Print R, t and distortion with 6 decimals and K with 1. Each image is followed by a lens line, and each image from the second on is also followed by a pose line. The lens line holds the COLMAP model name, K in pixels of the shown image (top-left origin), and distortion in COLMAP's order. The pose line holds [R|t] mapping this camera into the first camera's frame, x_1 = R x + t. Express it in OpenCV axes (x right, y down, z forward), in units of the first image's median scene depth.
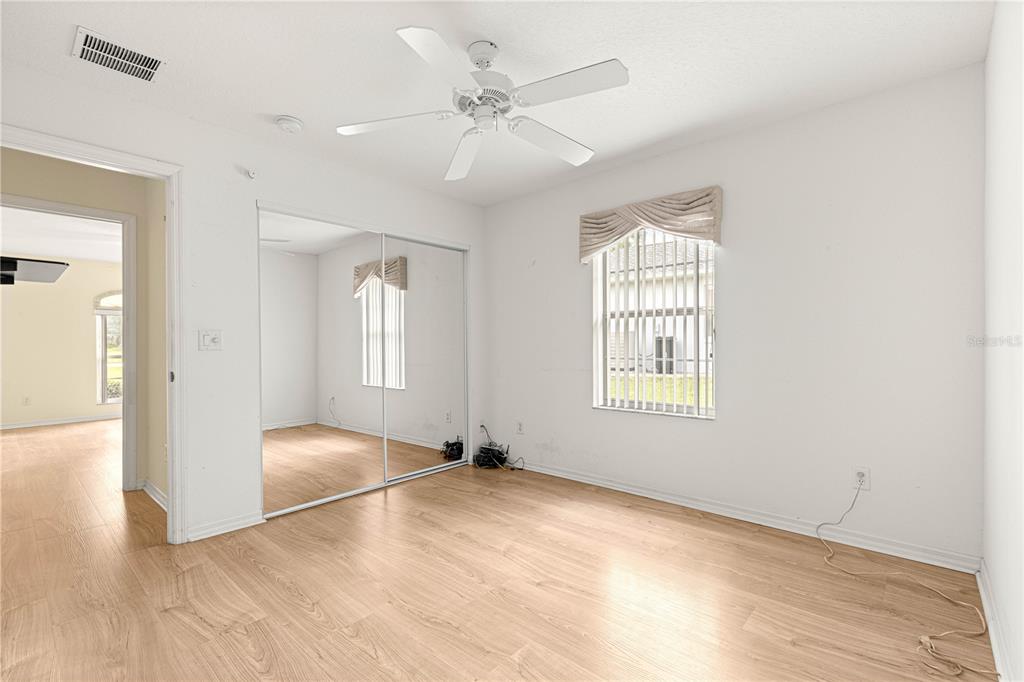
lens RADIAL K [[451.0, 0, 515.1], [0, 451.0, 348.1], [0, 0, 1]] dist [0.007440, -0.000620]
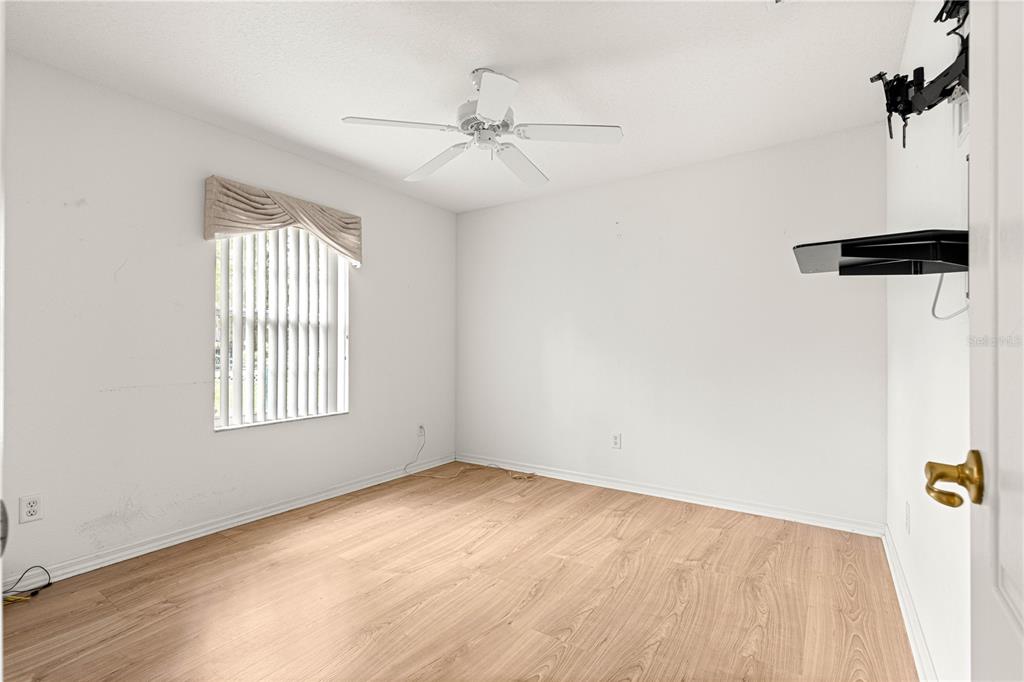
lens RADIAL K [[451.0, 0, 515.1], [0, 451.0, 348.1], [0, 0, 1]] dist [0.007440, -0.000620]
pose [[-0.105912, 0.006872, 0.994352, -0.790985], [0.011079, 0.999922, -0.005730, 0.002831], [-0.994314, 0.010409, -0.105980, 0.711488]]
